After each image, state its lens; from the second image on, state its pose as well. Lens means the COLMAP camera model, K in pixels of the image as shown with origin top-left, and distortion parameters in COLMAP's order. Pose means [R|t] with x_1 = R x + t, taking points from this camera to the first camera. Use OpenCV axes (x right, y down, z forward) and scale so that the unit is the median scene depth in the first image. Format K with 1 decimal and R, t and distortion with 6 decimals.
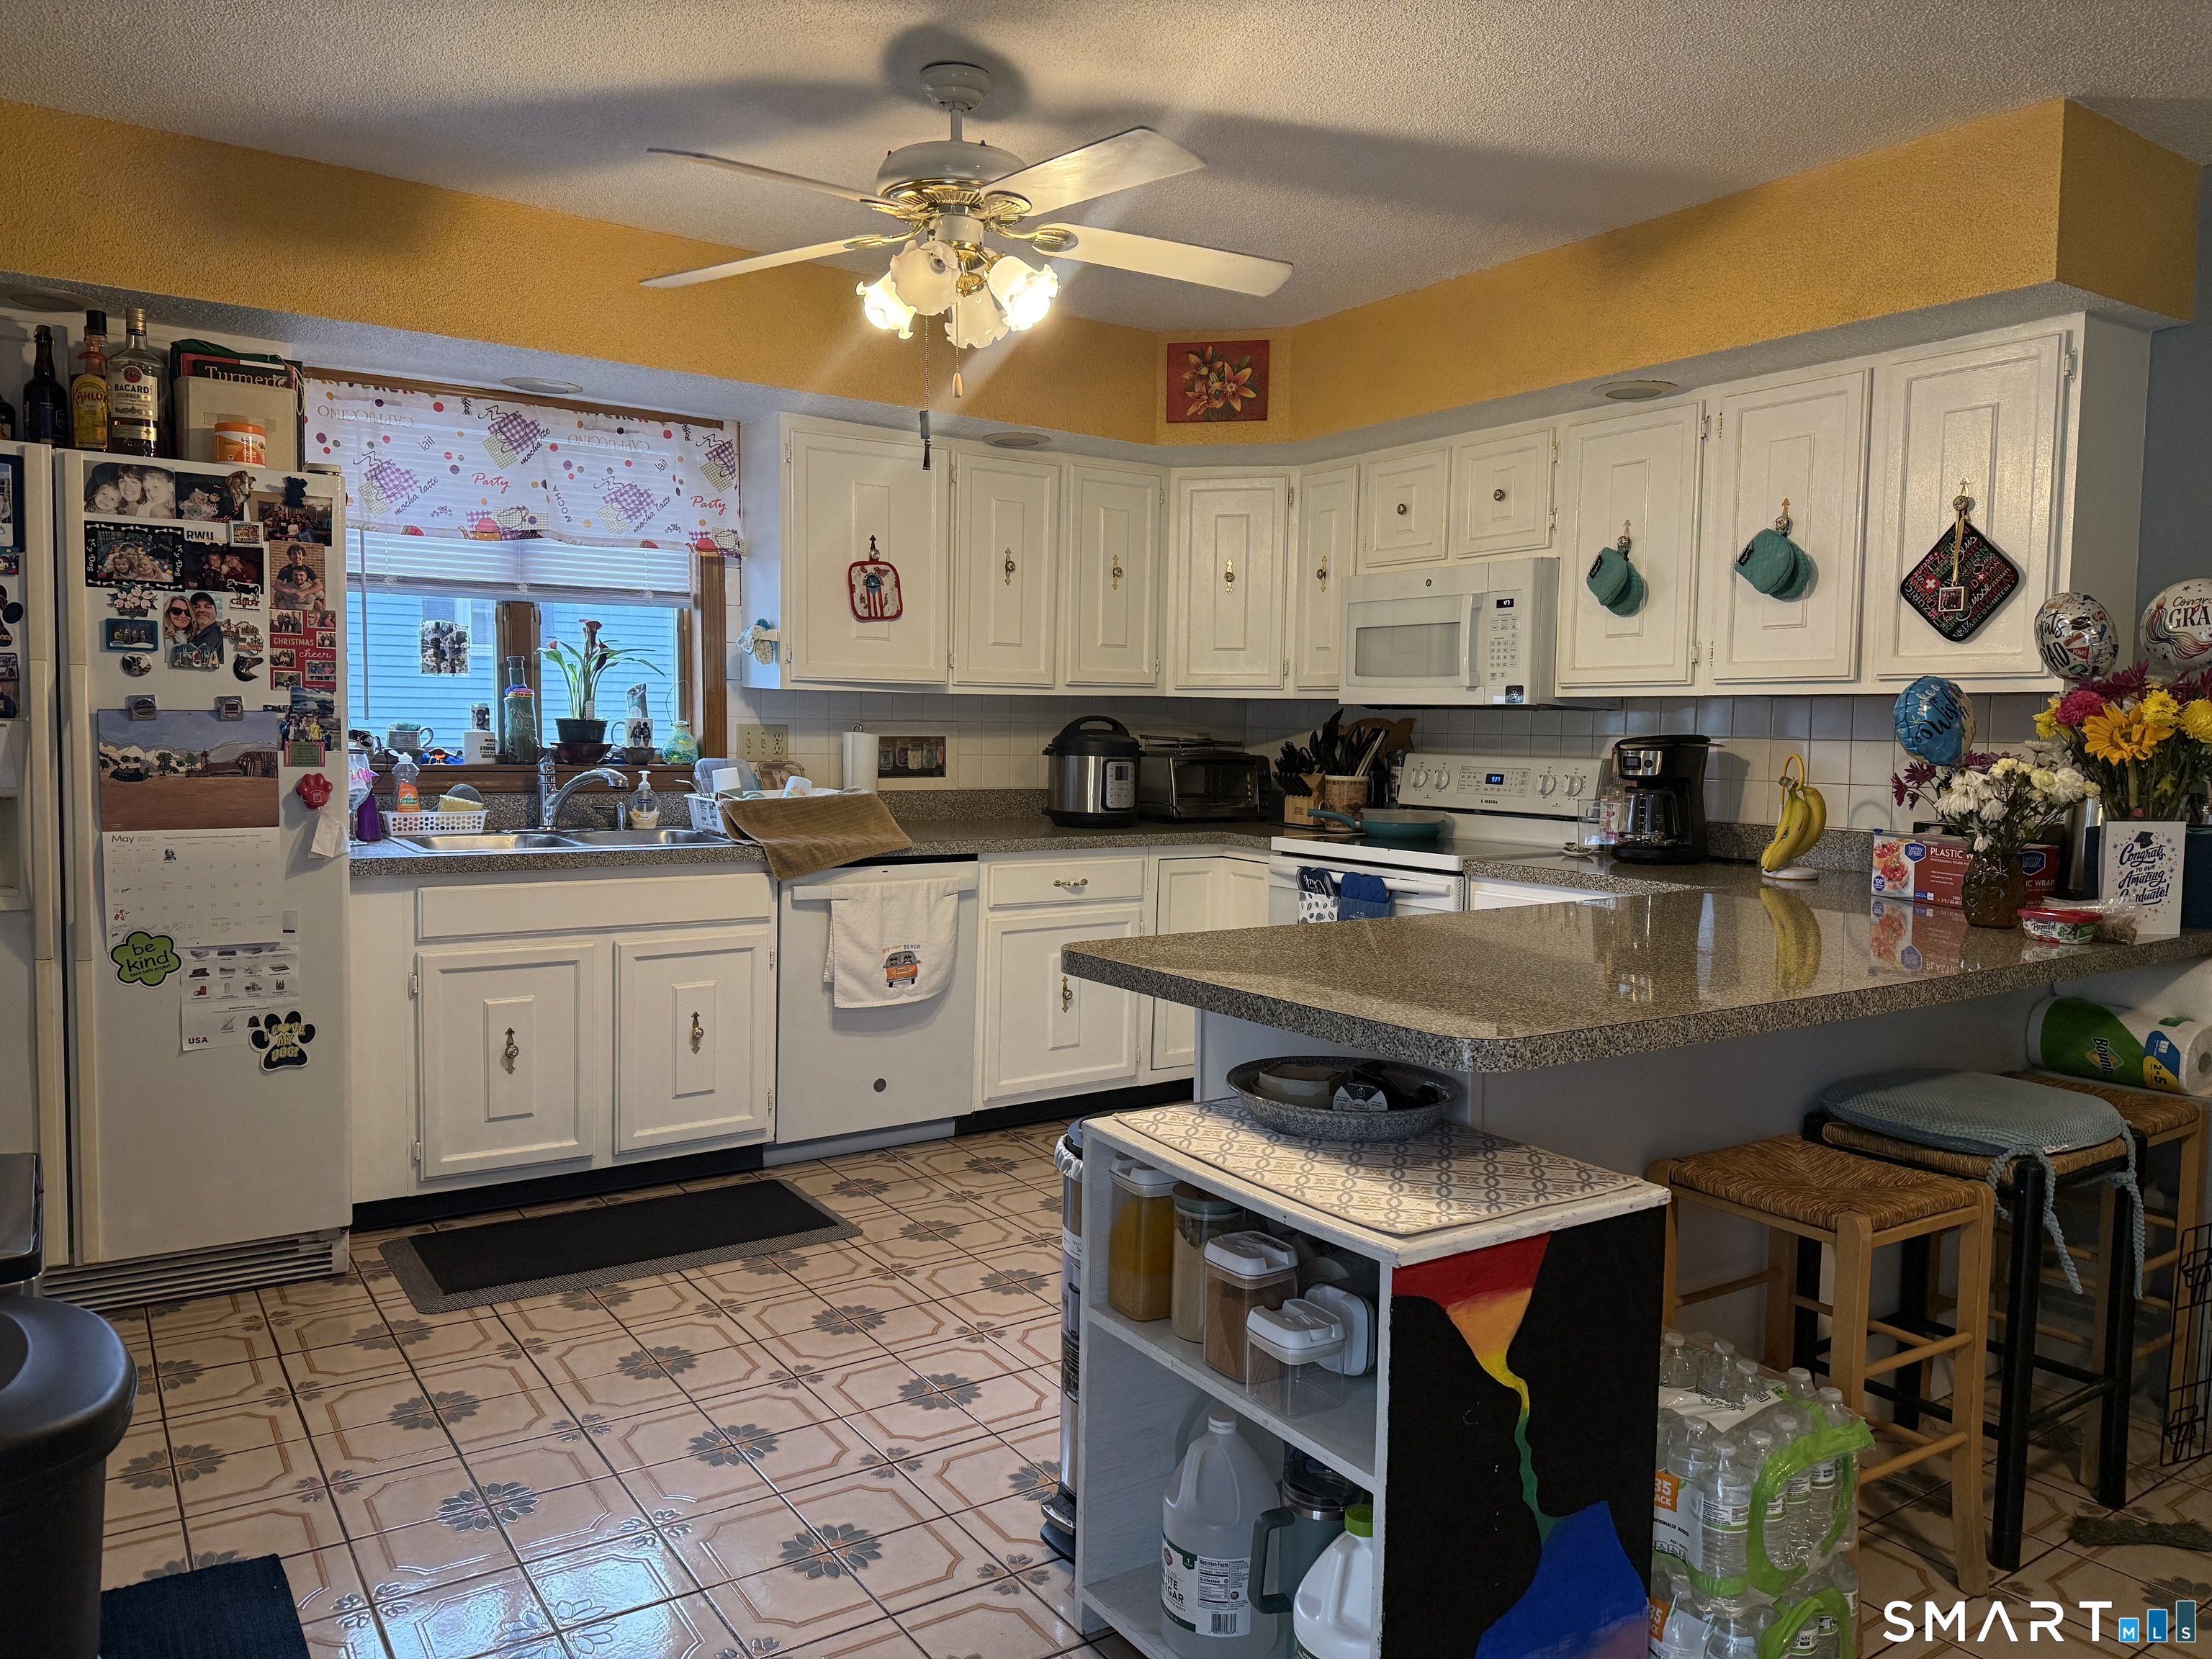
lens RADIAL K [[1589.4, 0, 1108.5], [0, 1589.4, 828.8], [0, 0, 1]] dist [0.001454, 0.000511]
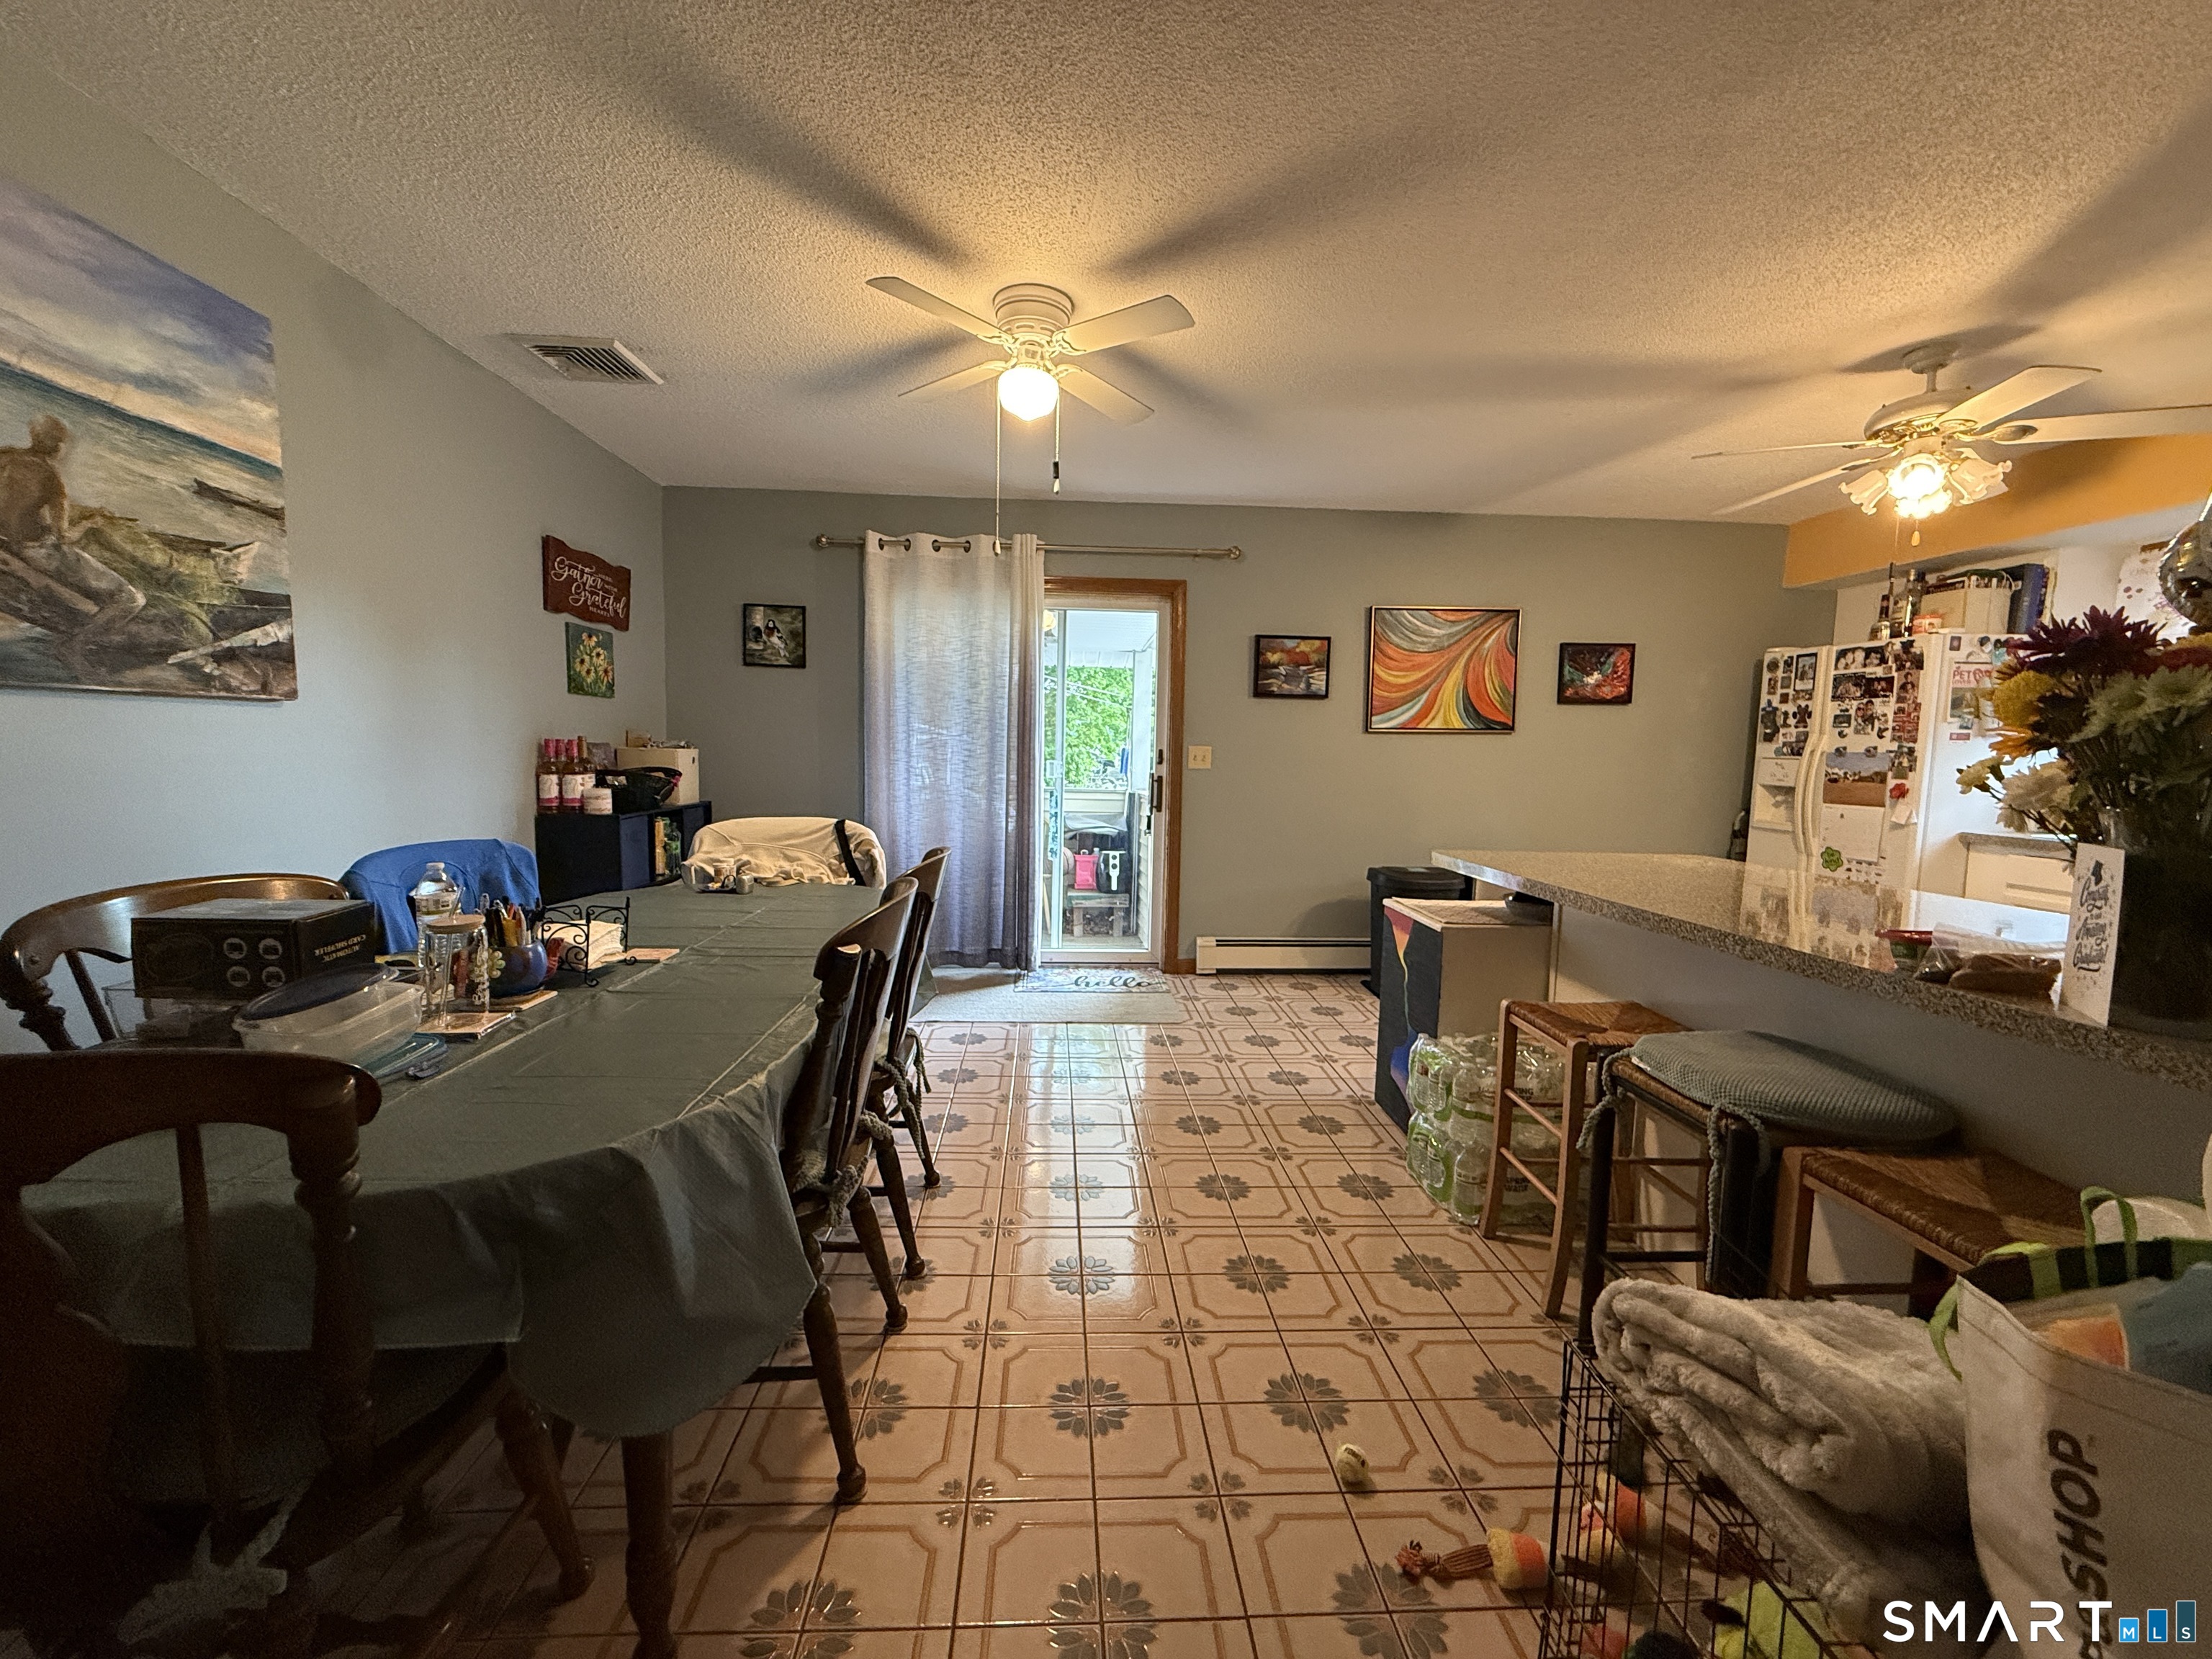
lens RADIAL K [[886.4, 0, 1104.1], [0, 886.4, 828.8], [0, 0, 1]] dist [-0.000804, -0.000112]
pose [[-0.515756, 0.050896, -0.855222, 1.046231], [-0.087665, 0.989859, 0.111776, -0.014298], [0.852238, 0.132622, -0.506064, 0.735142]]
